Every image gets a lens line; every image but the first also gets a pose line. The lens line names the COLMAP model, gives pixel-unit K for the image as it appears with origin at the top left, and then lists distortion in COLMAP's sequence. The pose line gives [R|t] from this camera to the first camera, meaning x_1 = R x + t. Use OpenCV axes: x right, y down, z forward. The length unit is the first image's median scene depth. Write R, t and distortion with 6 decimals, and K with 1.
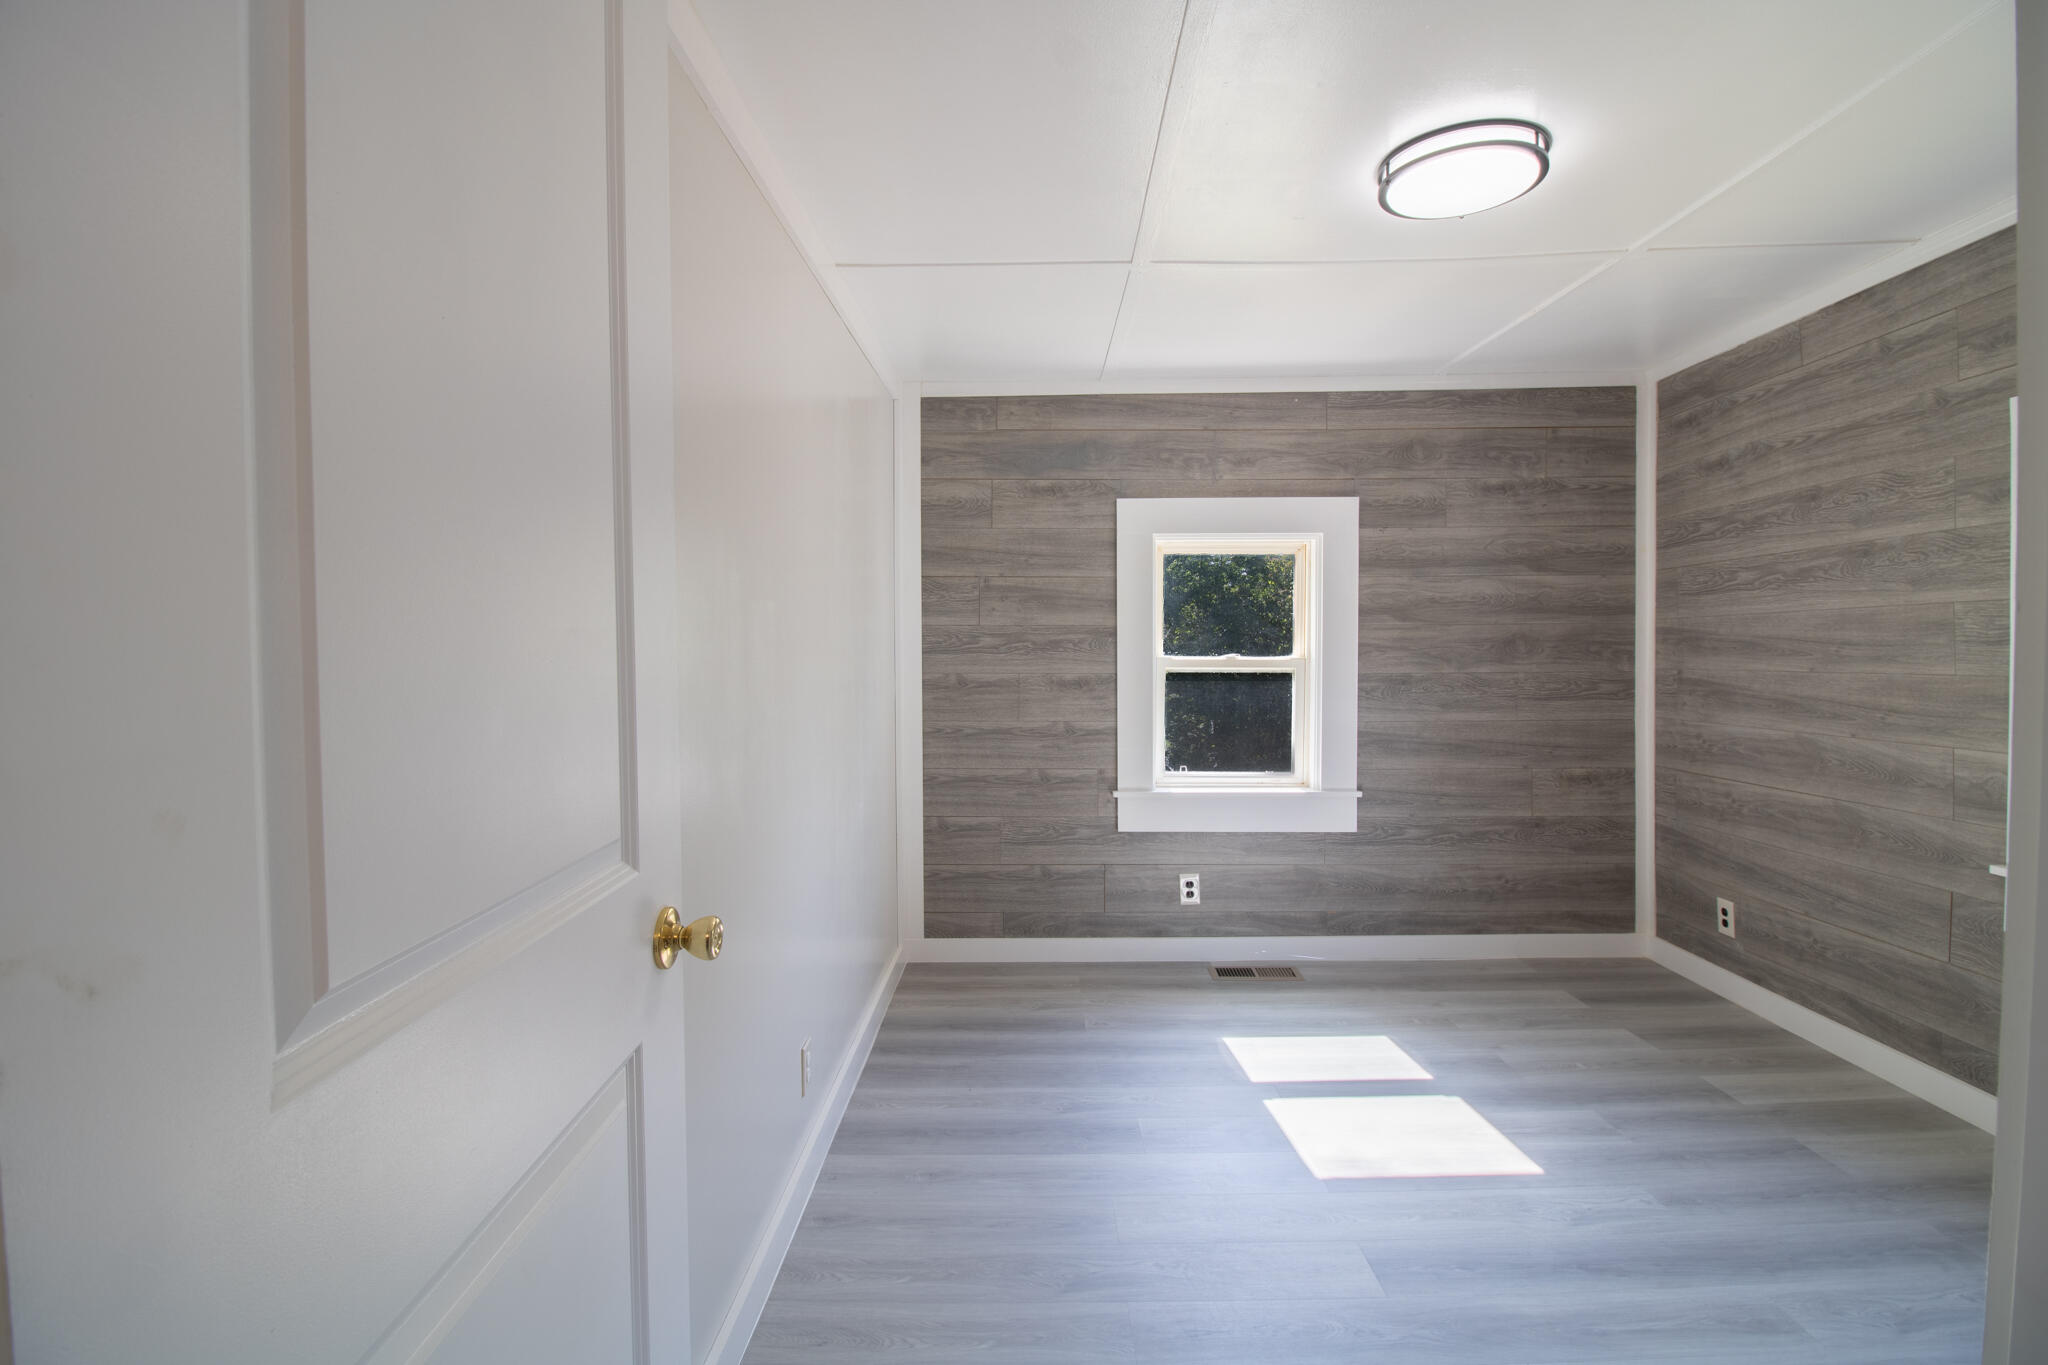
lens RADIAL K [[985.0, 0, 1017.4], [0, 985.0, 669.3], [0, 0, 1]] dist [0.004430, -0.016544]
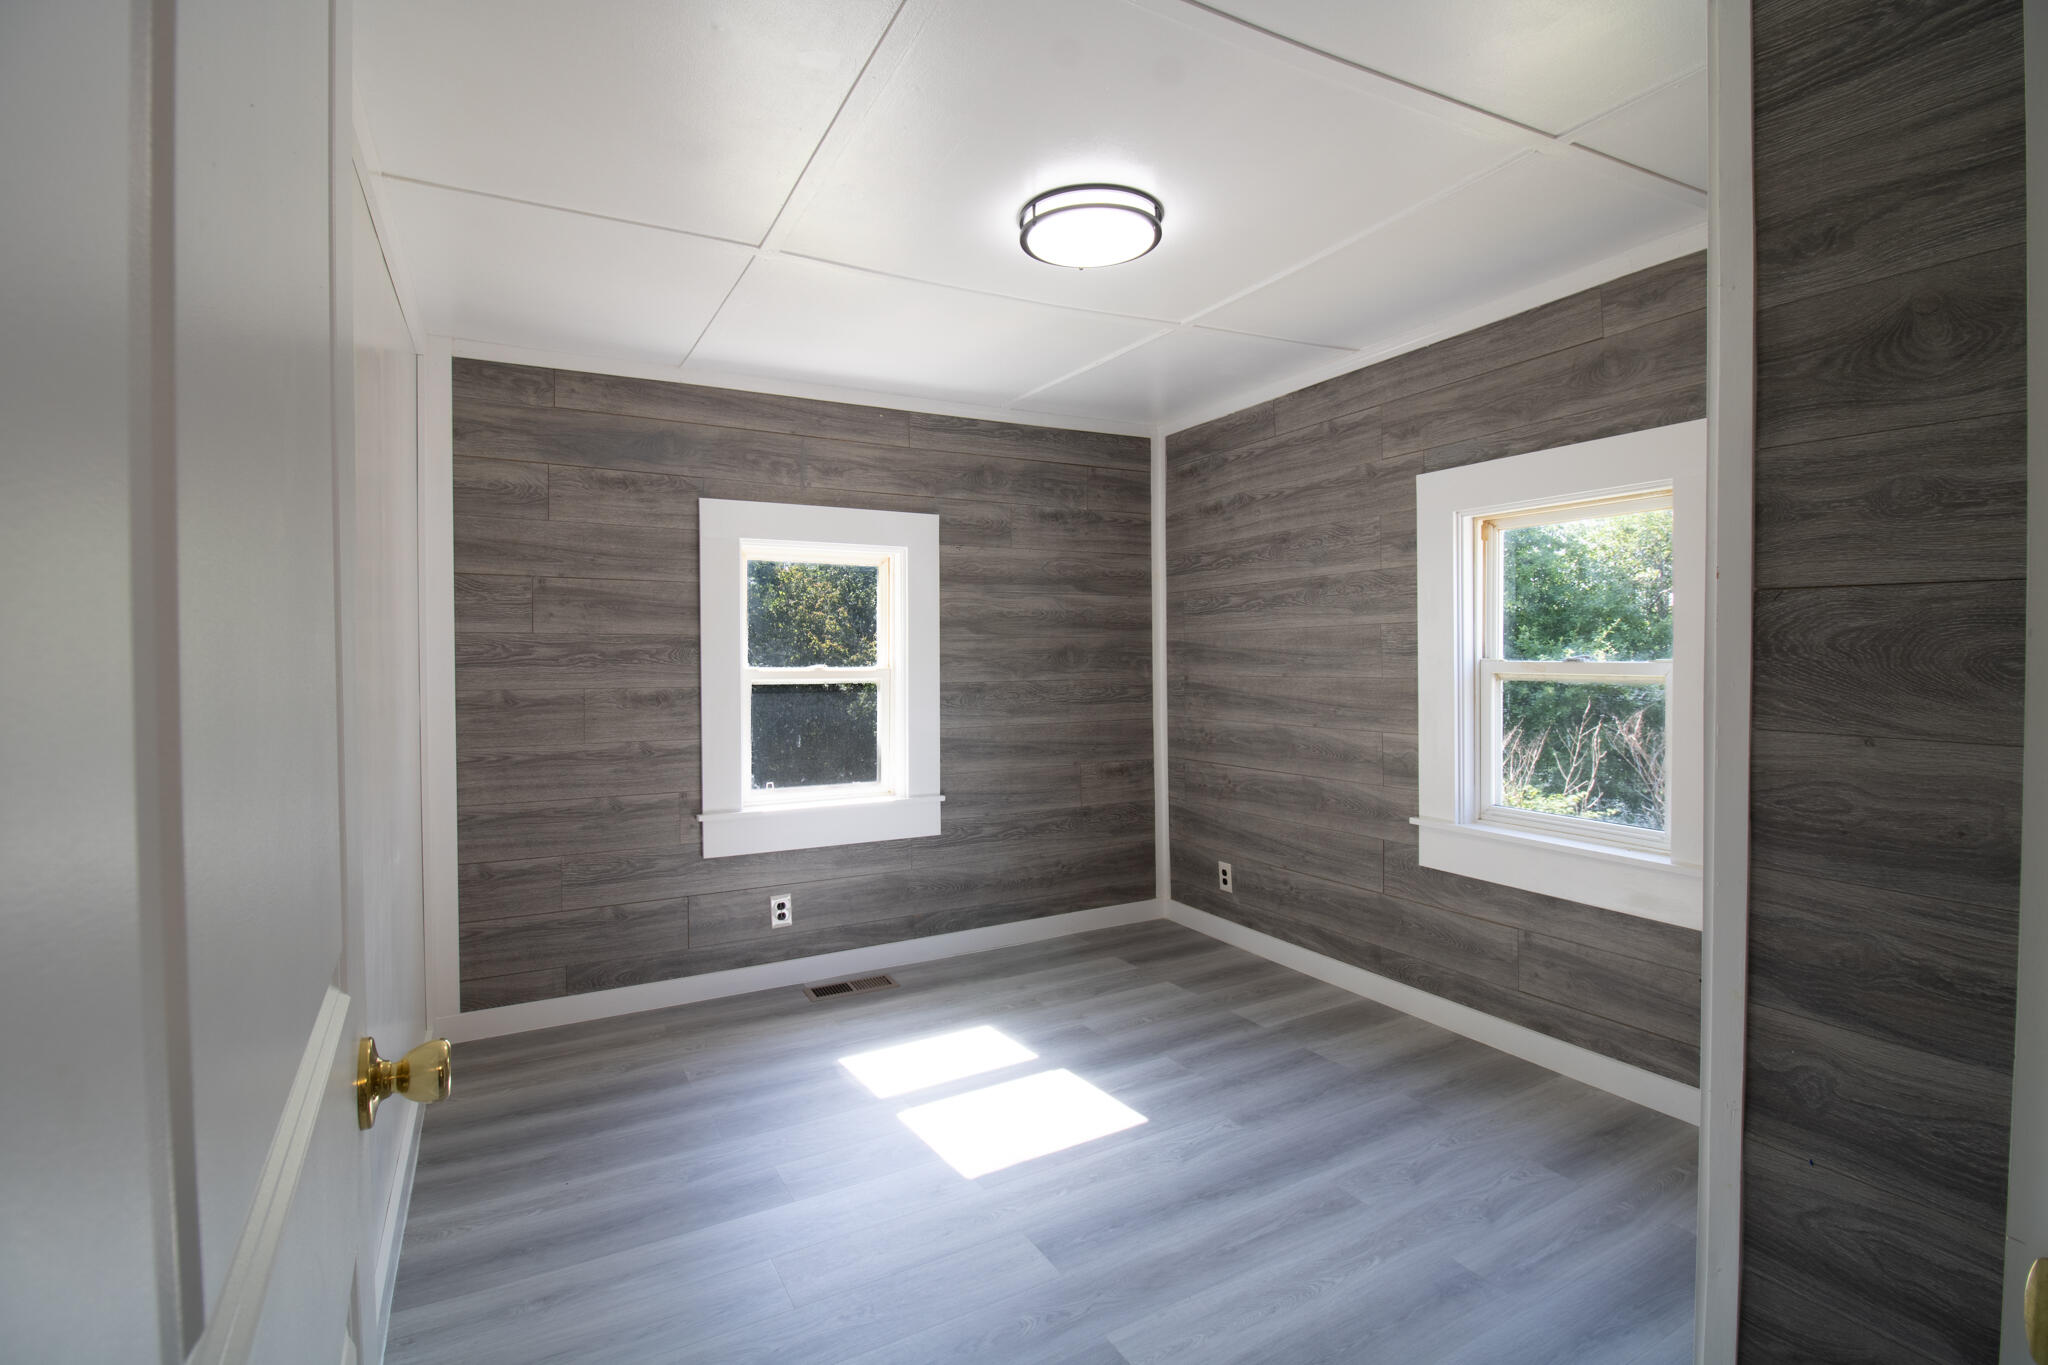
lens RADIAL K [[976.7, 0, 1027.7], [0, 976.7, 666.1], [0, 0, 1]] dist [0.005978, -0.016085]
pose [[0.864828, -0.006320, 0.502028, -0.096359], [0.013089, 0.999865, -0.009960, -0.002299], [-0.501897, 0.015185, 0.864794, 0.056176]]
